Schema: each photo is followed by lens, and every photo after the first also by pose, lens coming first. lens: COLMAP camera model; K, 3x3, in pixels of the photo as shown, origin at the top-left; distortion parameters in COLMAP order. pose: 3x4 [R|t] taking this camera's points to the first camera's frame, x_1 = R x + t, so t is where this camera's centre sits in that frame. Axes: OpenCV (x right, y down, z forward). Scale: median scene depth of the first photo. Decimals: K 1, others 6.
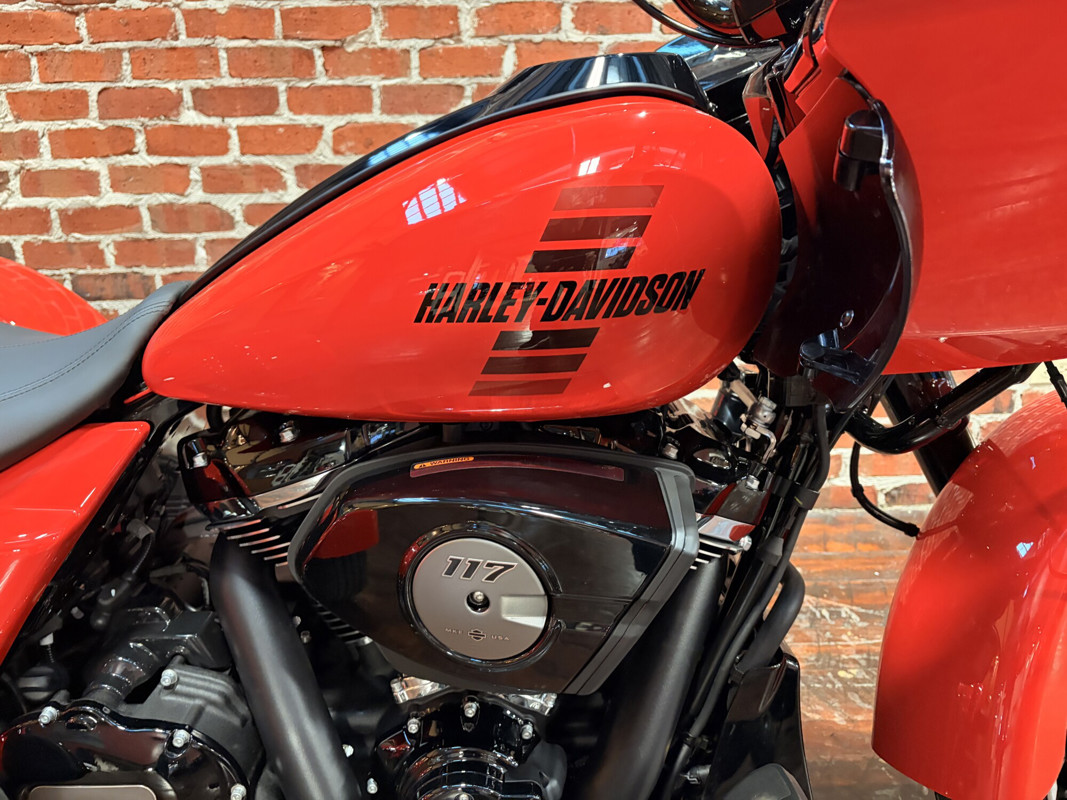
lens RADIAL K [[810.1, 0, 538.0], [0, 810.1, 399.8], [0, 0, 1]] dist [0.041528, -0.041443]
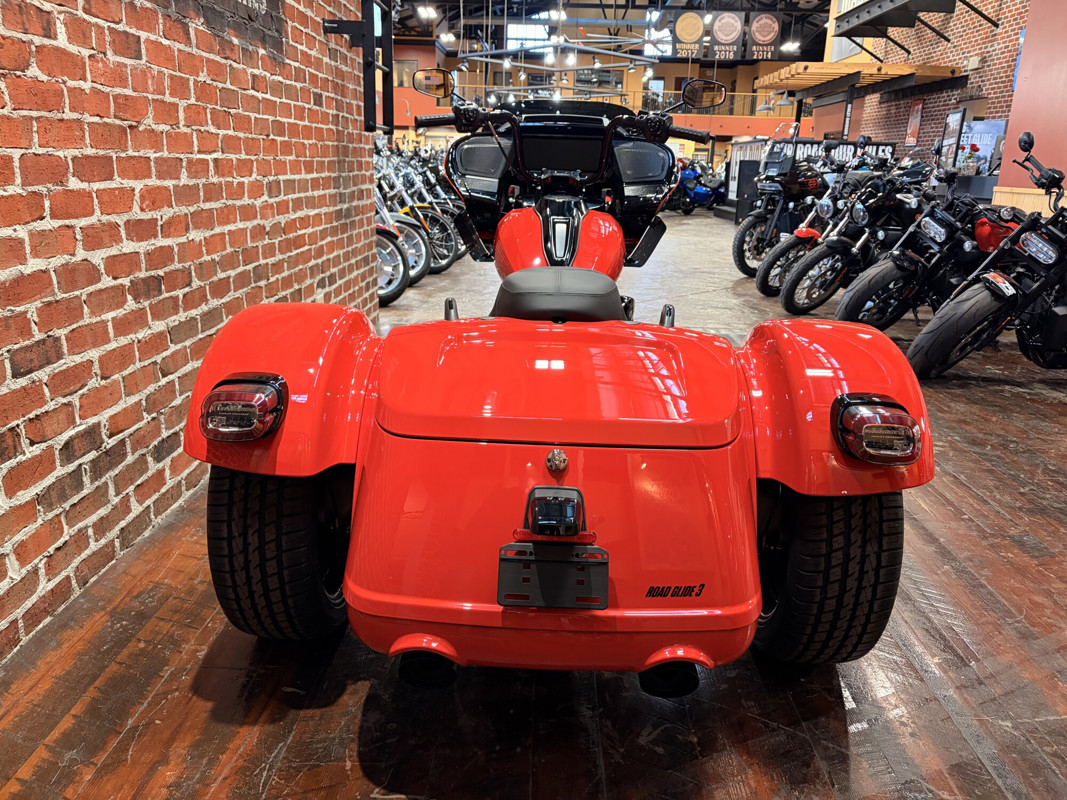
lens RADIAL K [[810.1, 0, 535.7], [0, 810.1, 394.3], [0, 0, 1]] dist [0.041528, -0.041443]
pose [[0.043166, -0.255527, 0.965838, -1.523206], [0.245615, 0.939783, 0.237657, -0.191046], [-0.968406, 0.226966, 0.103328, 0.363036]]
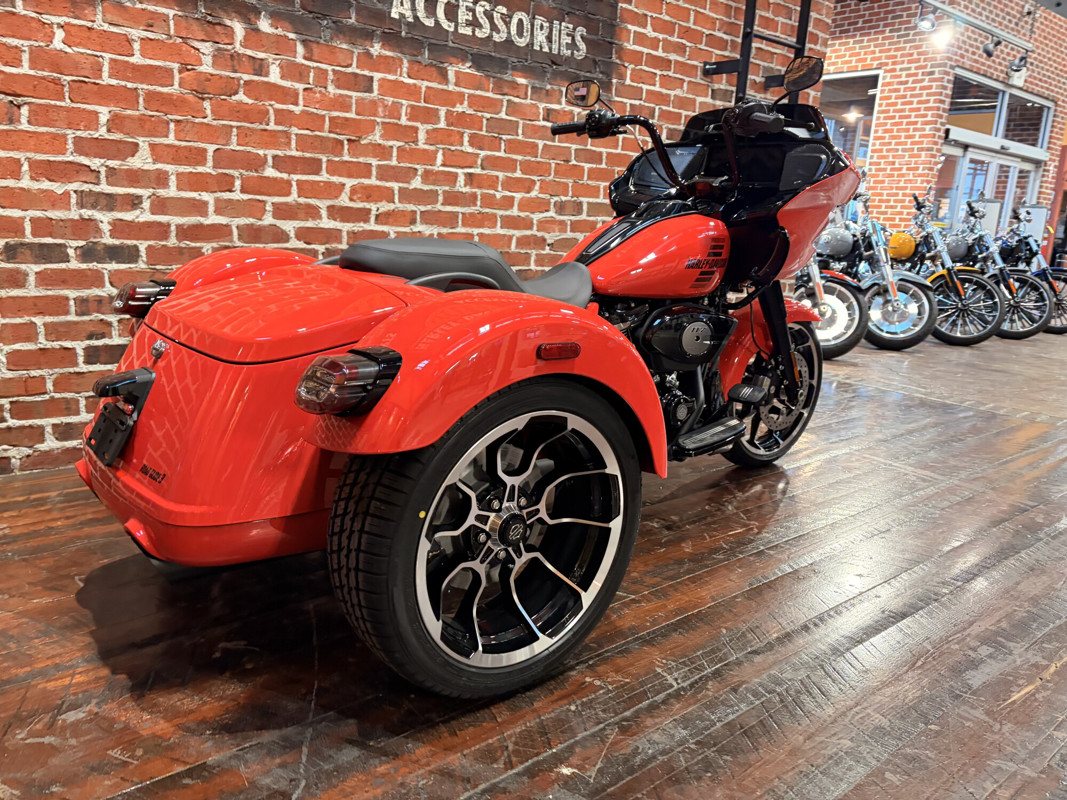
lens RADIAL K [[810.1, 0, 541.3], [0, 810.1, 386.8], [0, 0, 1]] dist [0.041528, -0.041443]
pose [[0.775142, -0.072361, 0.627630, -1.052039], [0.104796, 0.994384, -0.014781, 0.152397], [-0.623035, 0.077230, 0.778372, -0.542851]]
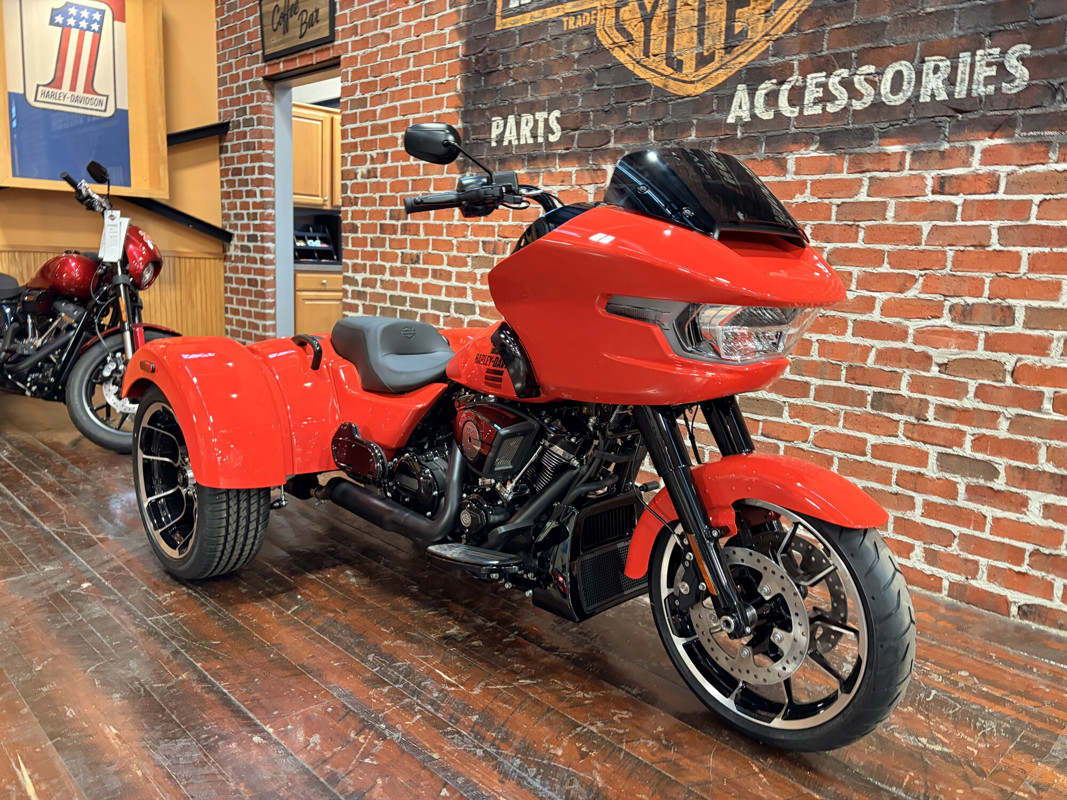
lens RADIAL K [[810.1, 0, 536.3], [0, 810.1, 396.3], [0, 0, 1]] dist [0.041528, -0.041443]
pose [[0.685012, 0.167329, -0.709055, 0.866563], [-0.252597, 0.967444, -0.015727, 0.014513], [0.683339, 0.189879, 0.704977, -0.460112]]
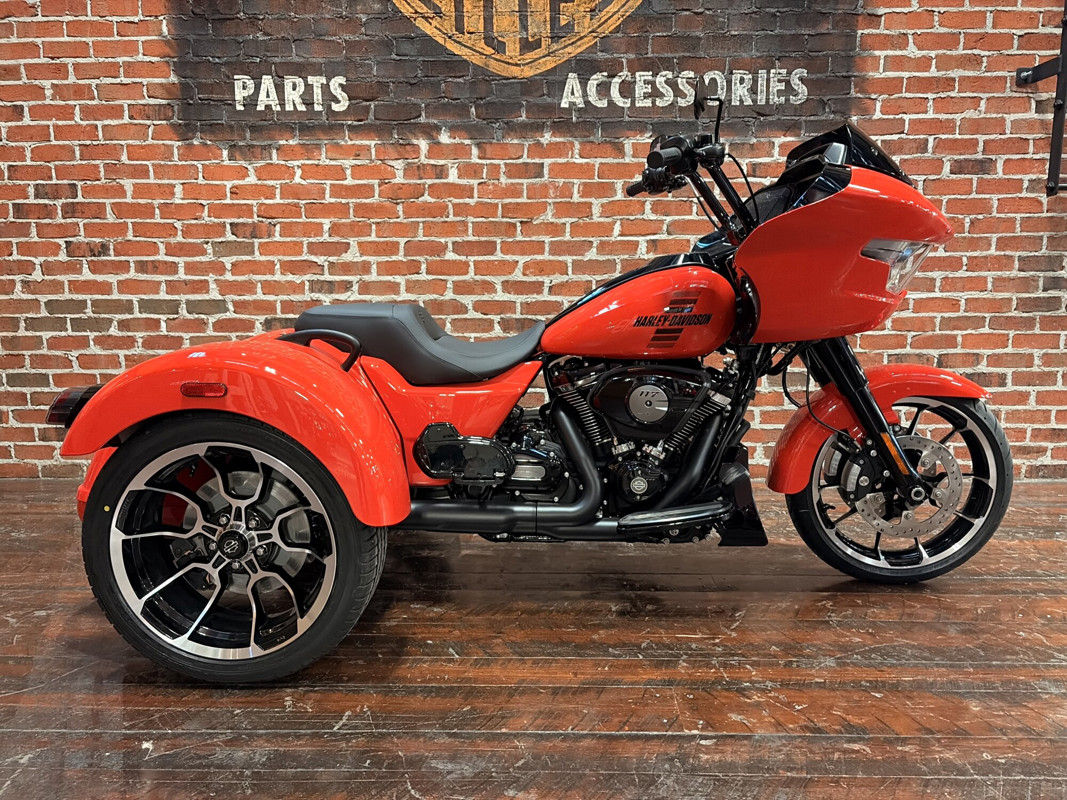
lens RADIAL K [[810.1, 0, 536.3], [0, 810.1, 400.5], [0, 0, 1]] dist [0.041528, -0.041443]
pose [[0.998965, 0.018367, -0.041610, -0.137924], [-0.023388, 0.992056, -0.123607, 0.225978], [0.039009, 0.124452, 0.991458, -0.850623]]
